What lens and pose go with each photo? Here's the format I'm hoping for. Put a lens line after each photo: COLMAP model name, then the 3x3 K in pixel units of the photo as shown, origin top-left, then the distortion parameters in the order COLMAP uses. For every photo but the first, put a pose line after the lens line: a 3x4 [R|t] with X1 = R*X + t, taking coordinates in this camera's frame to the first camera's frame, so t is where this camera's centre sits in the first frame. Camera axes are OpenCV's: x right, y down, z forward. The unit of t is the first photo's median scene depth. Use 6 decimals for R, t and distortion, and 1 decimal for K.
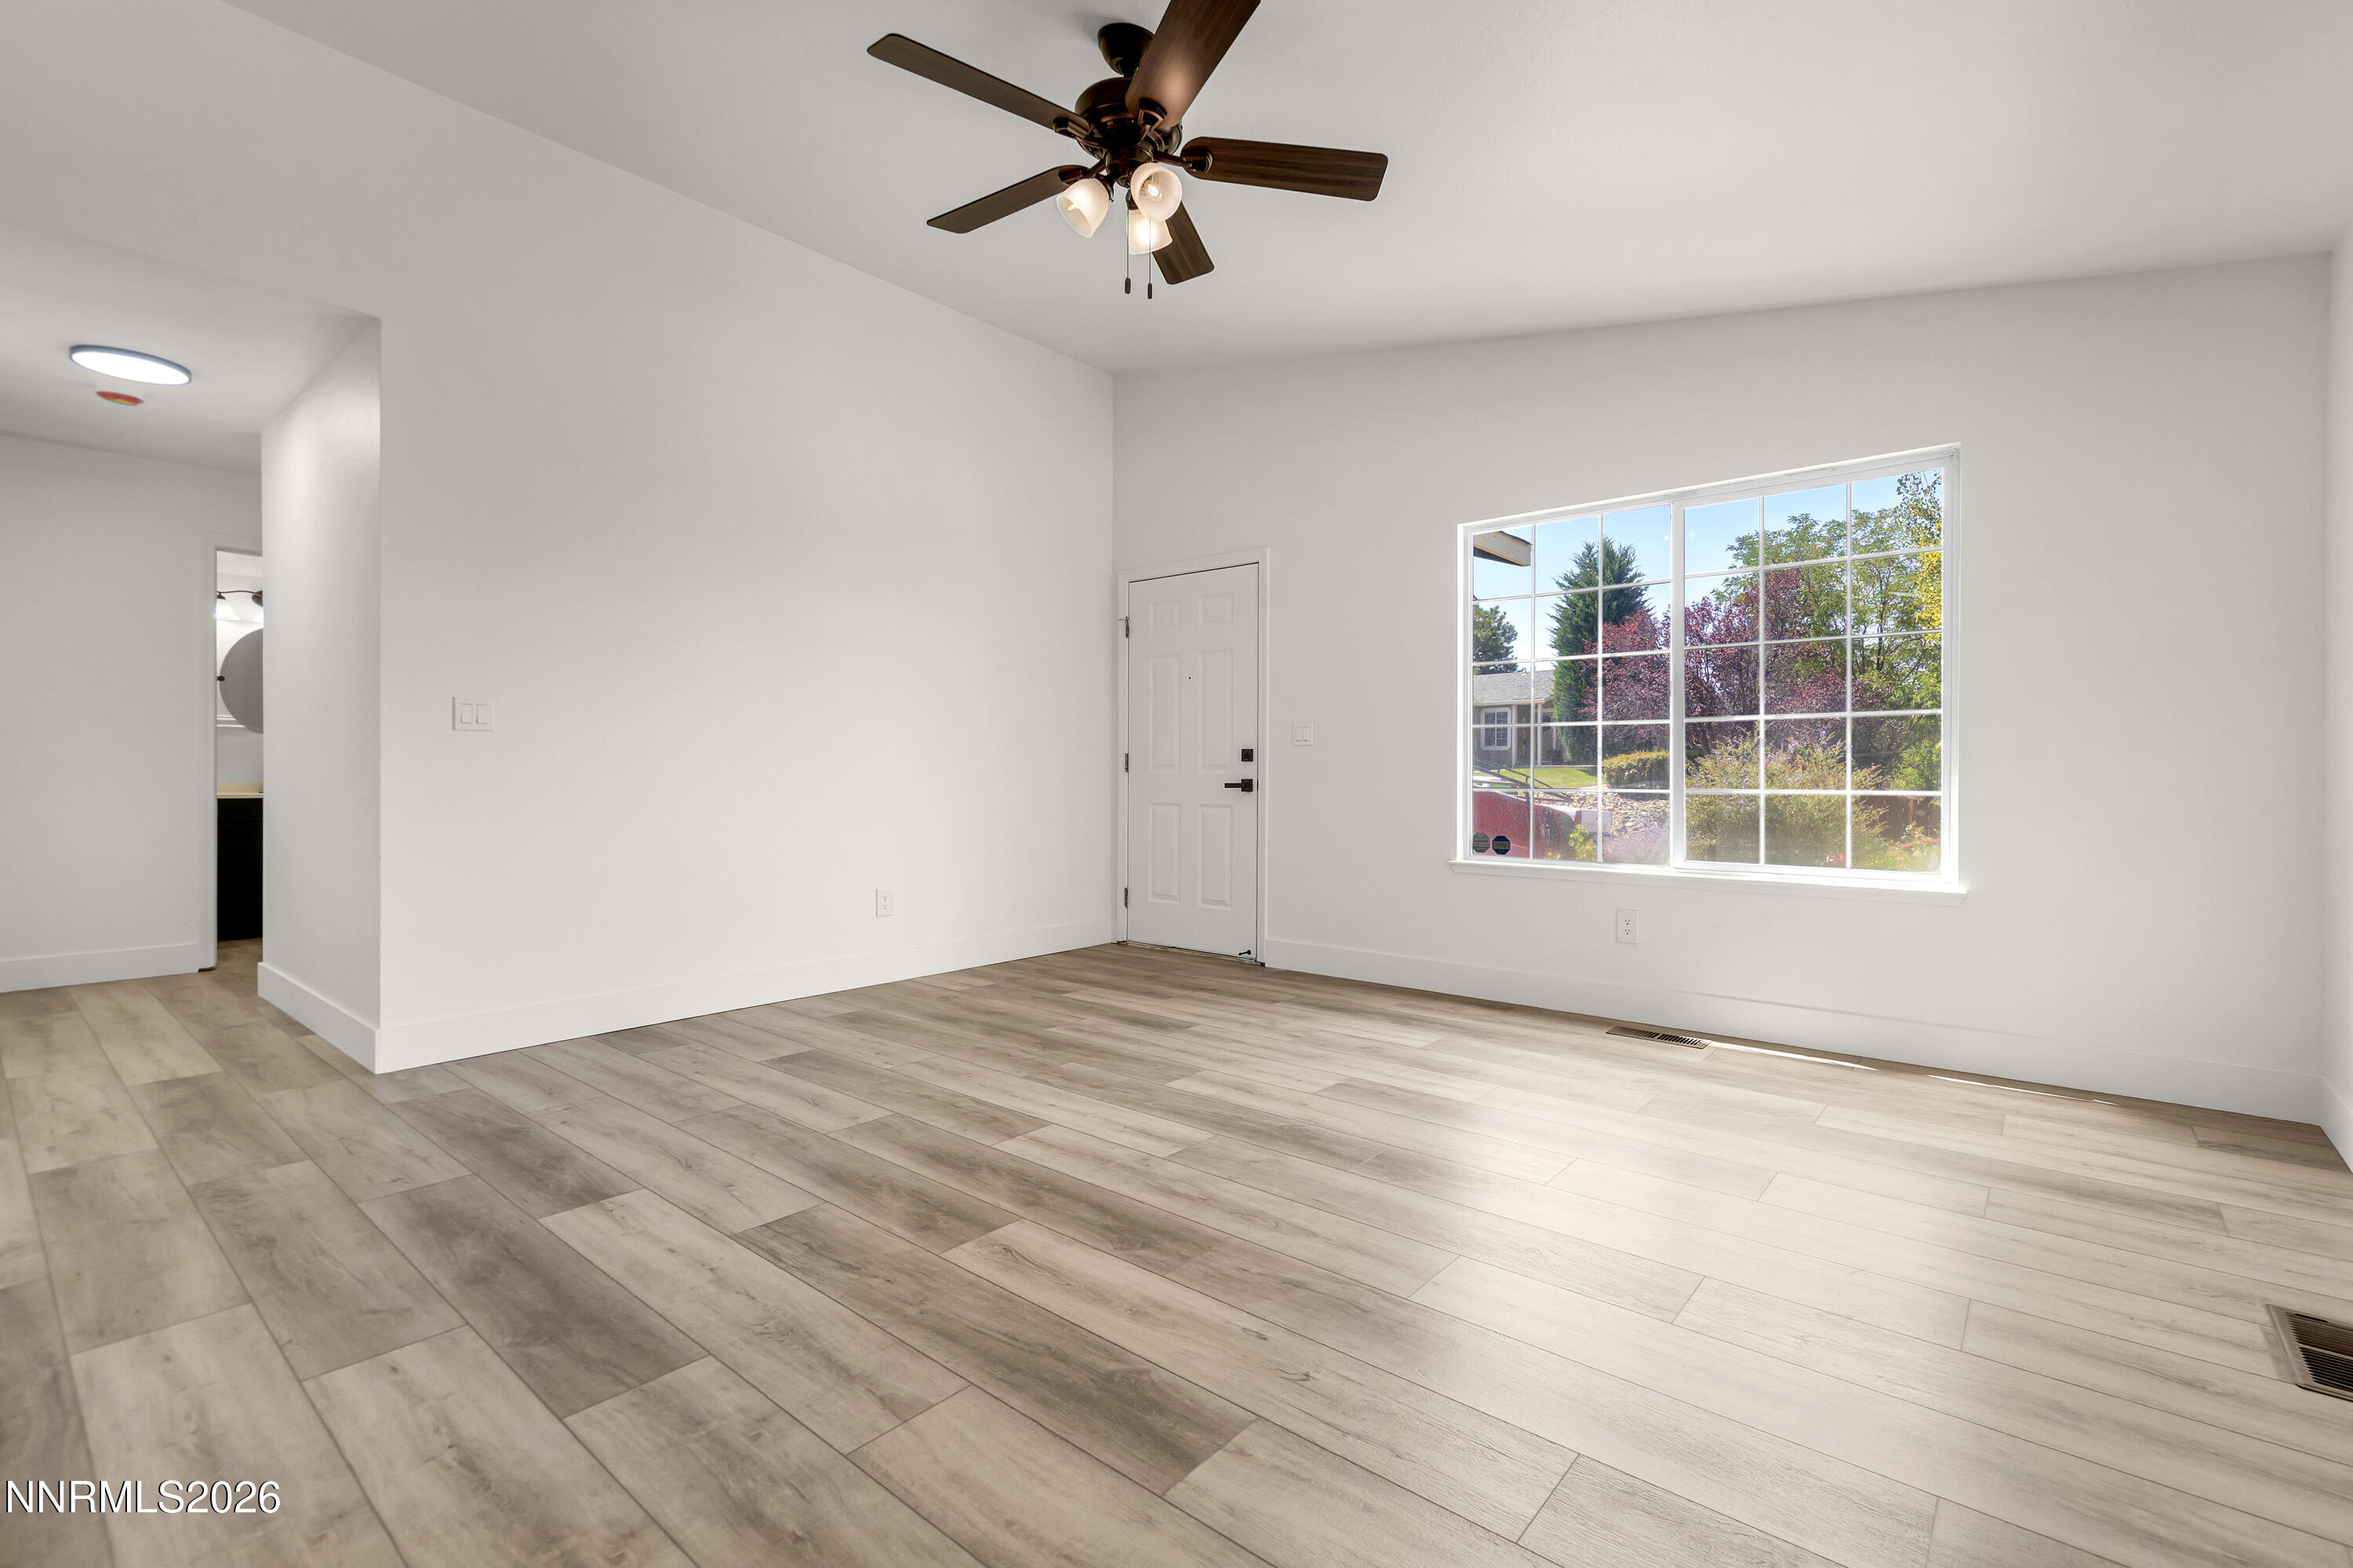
lens RADIAL K [[1052.6, 0, 1190.0], [0, 1052.6, 778.5], [0, 0, 1]] dist [0.006392, -0.000575]
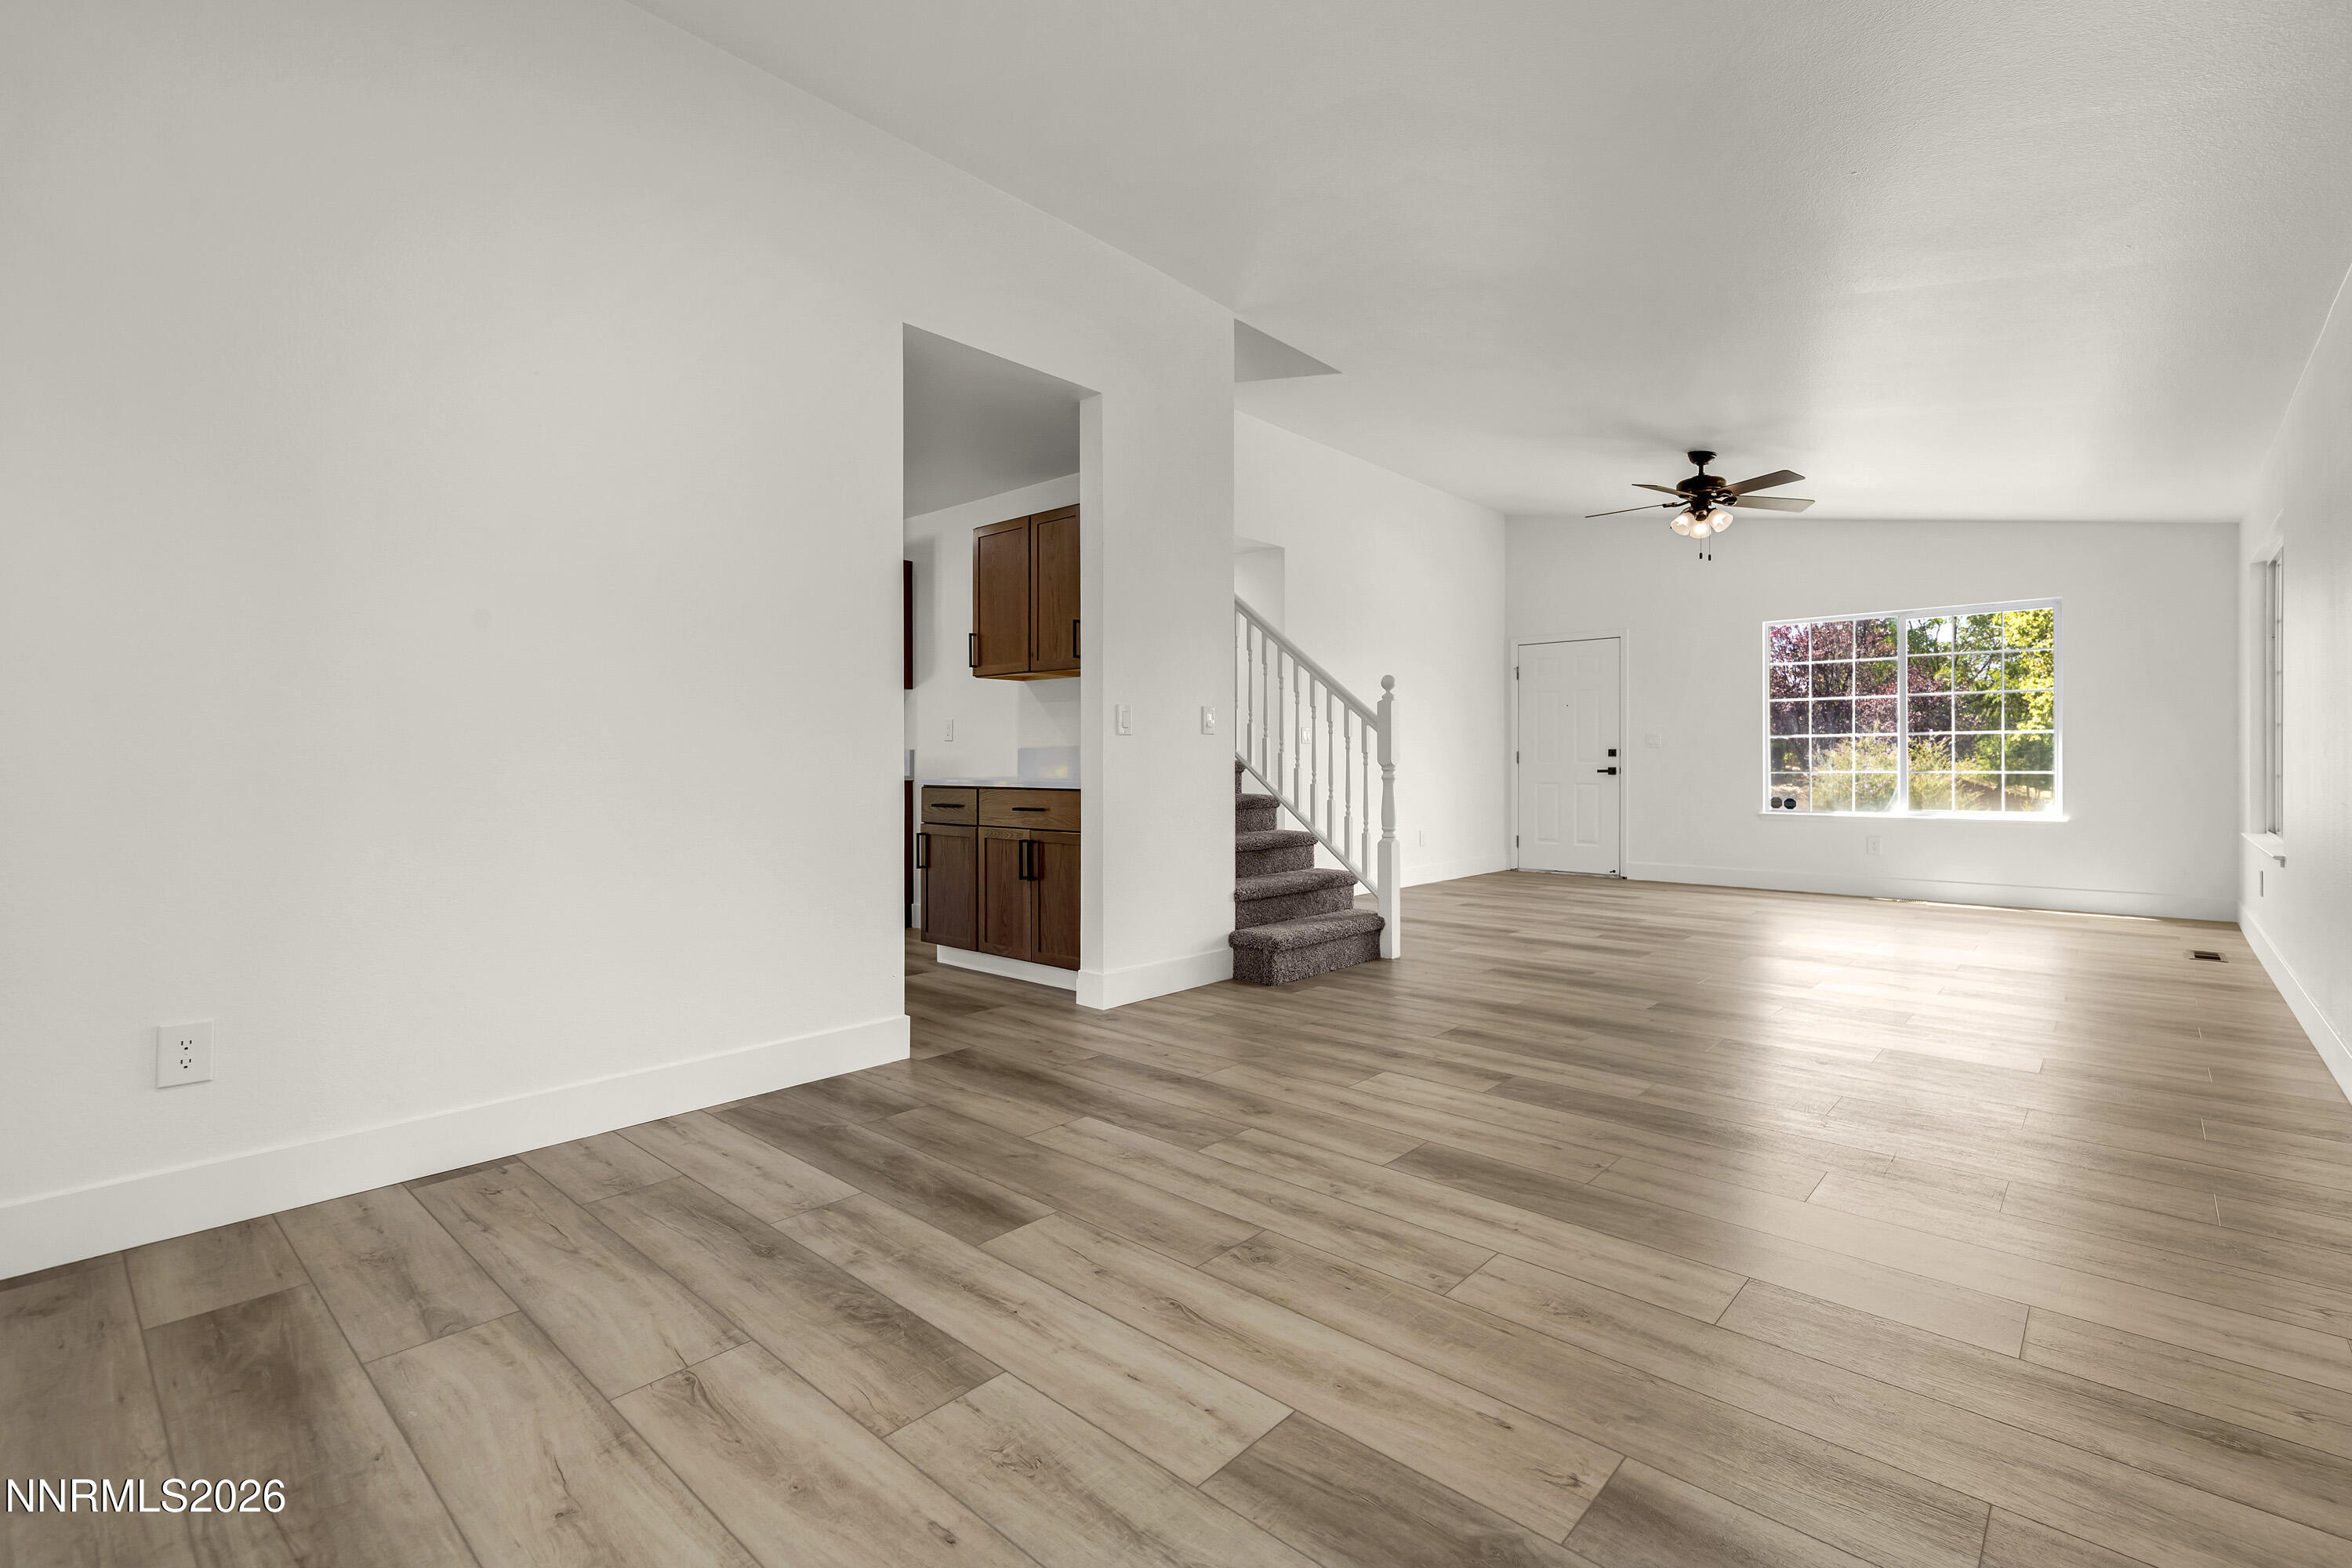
lens RADIAL K [[1052.2, 0, 1180.2], [0, 1052.2, 773.7], [0, 0, 1]] dist [0.006392, -0.000575]
pose [[0.999073, -0.006316, -0.042580, -0.868616], [0.006417, 0.999977, 0.002237, 0.004145], [0.042565, -0.002508, 0.999091, -1.084619]]
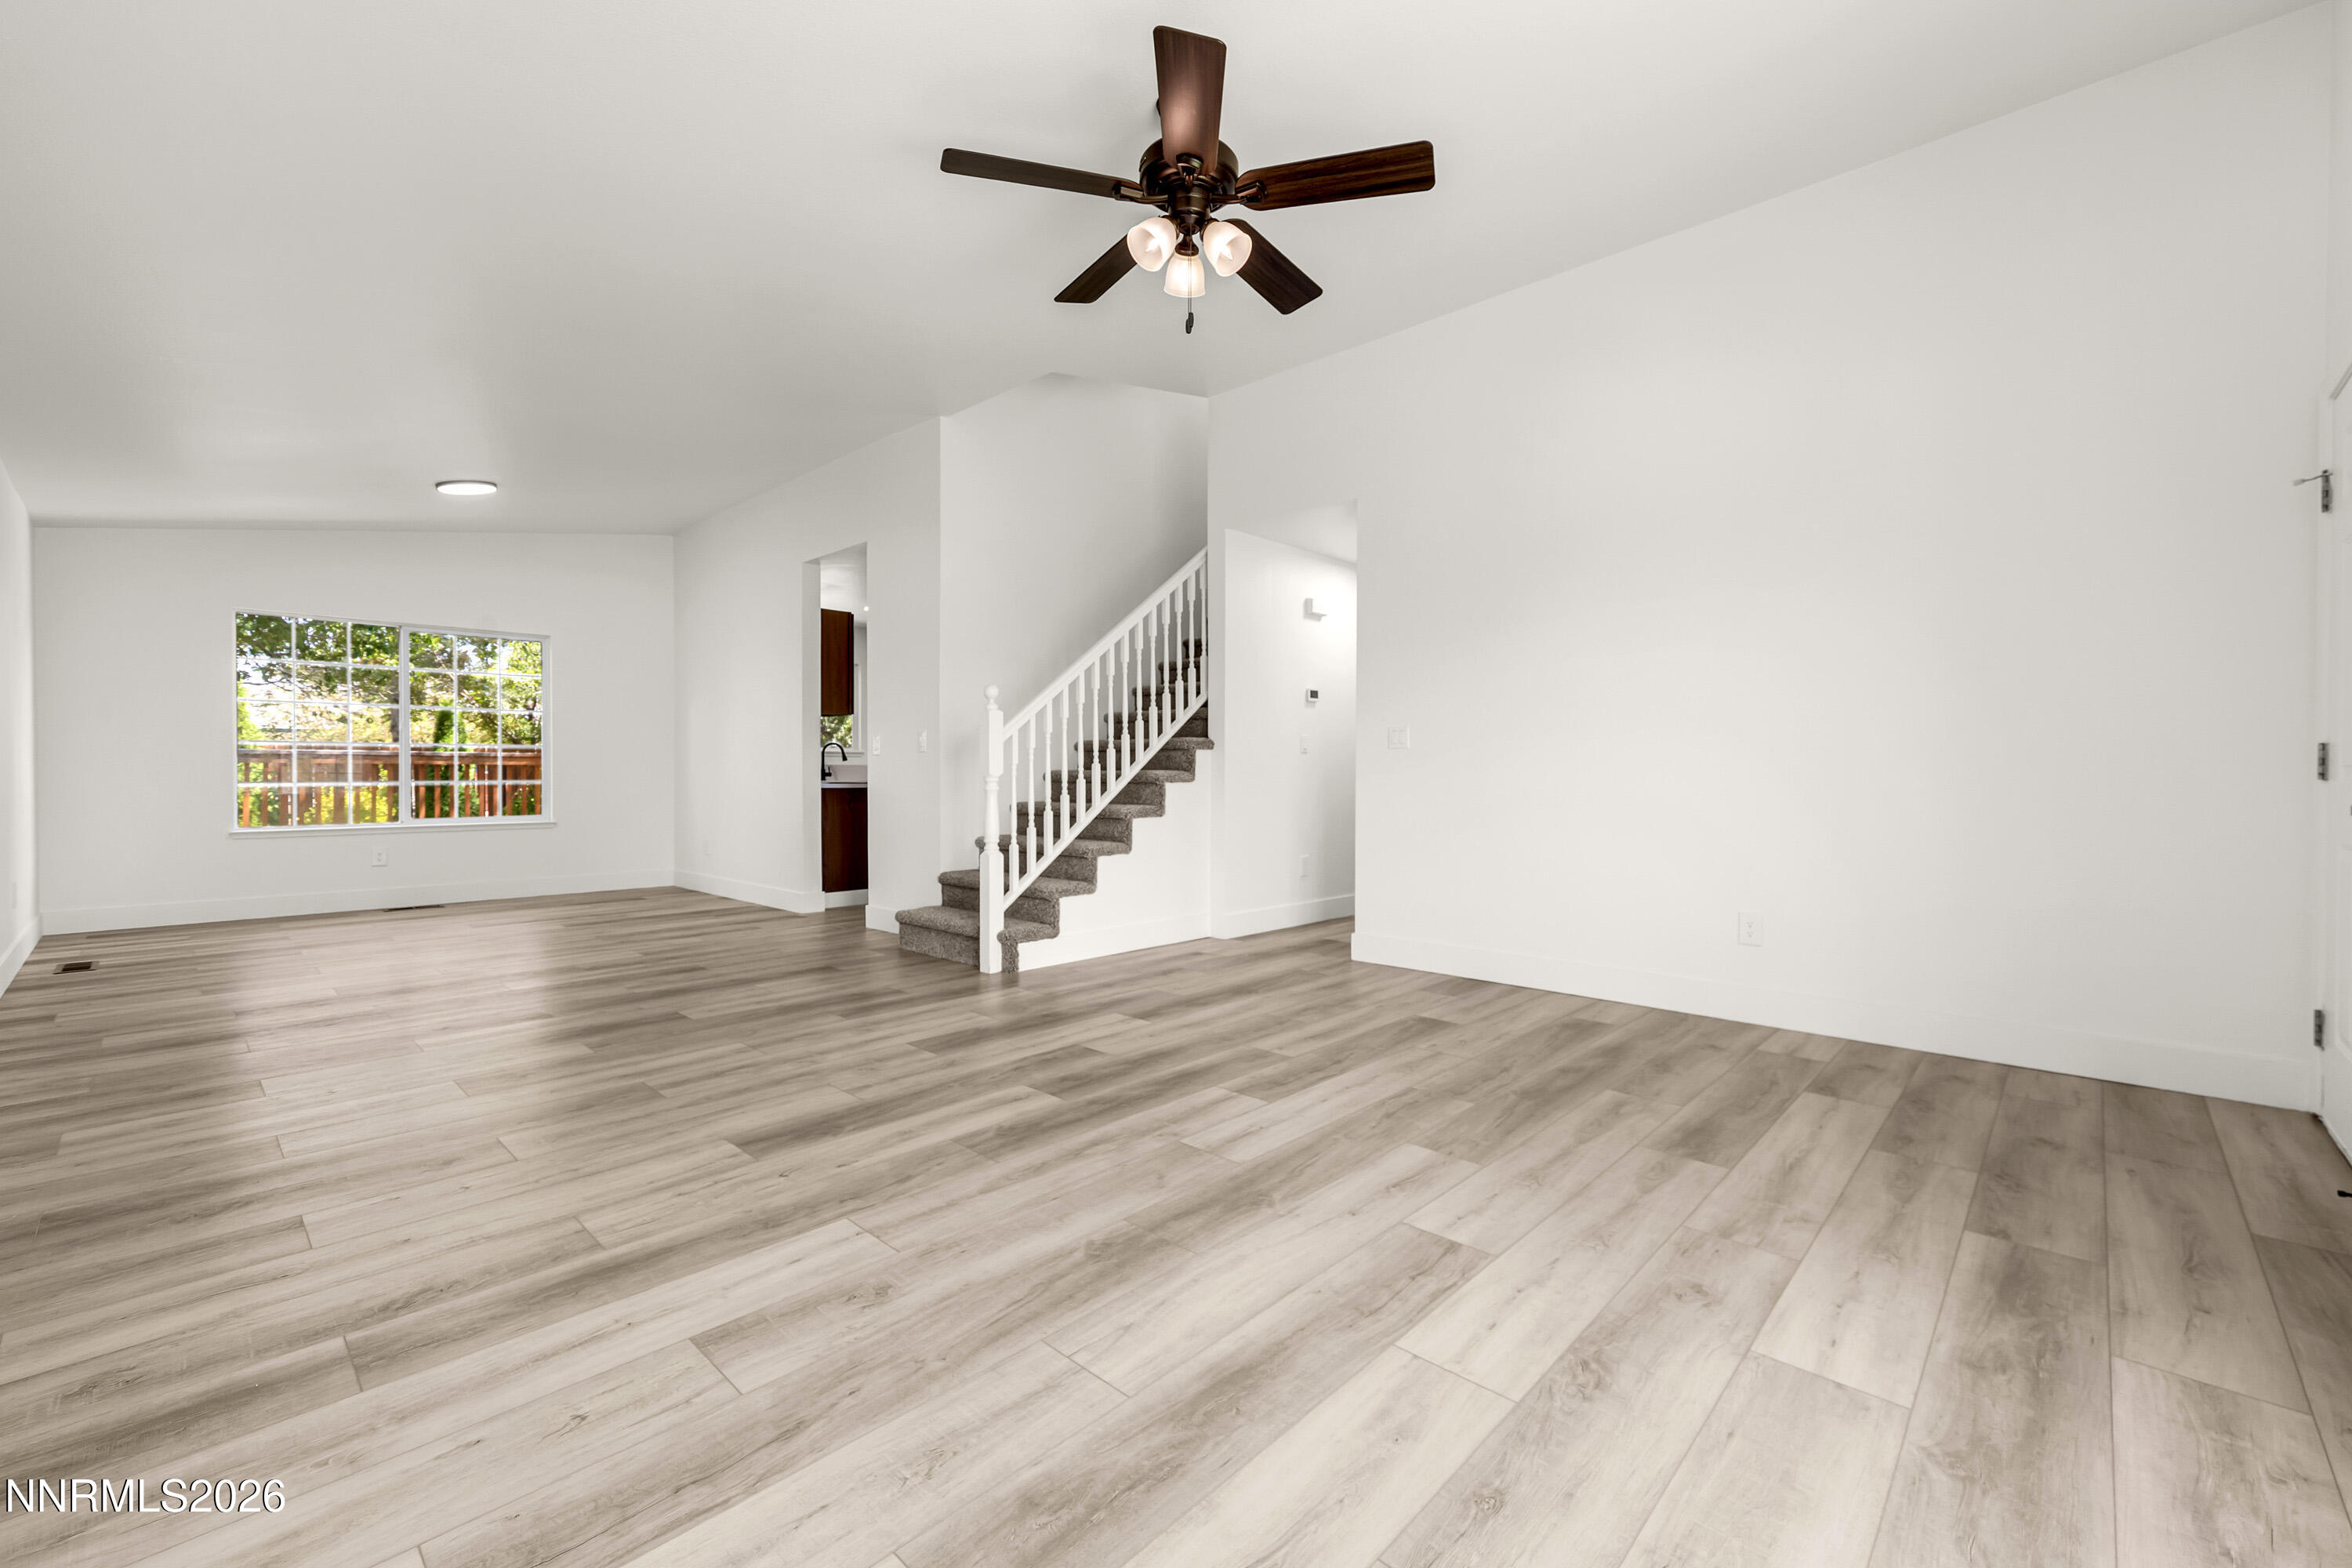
lens RADIAL K [[980.9, 0, 1217.8], [0, 980.9, 785.6], [0, 0, 1]] dist [0.003770, -0.000594]
pose [[-0.045445, 0.013992, -0.998869, 0.856212], [-0.013494, 0.999802, 0.014619, -0.008746], [0.998876, 0.014143, -0.045247, 0.975525]]
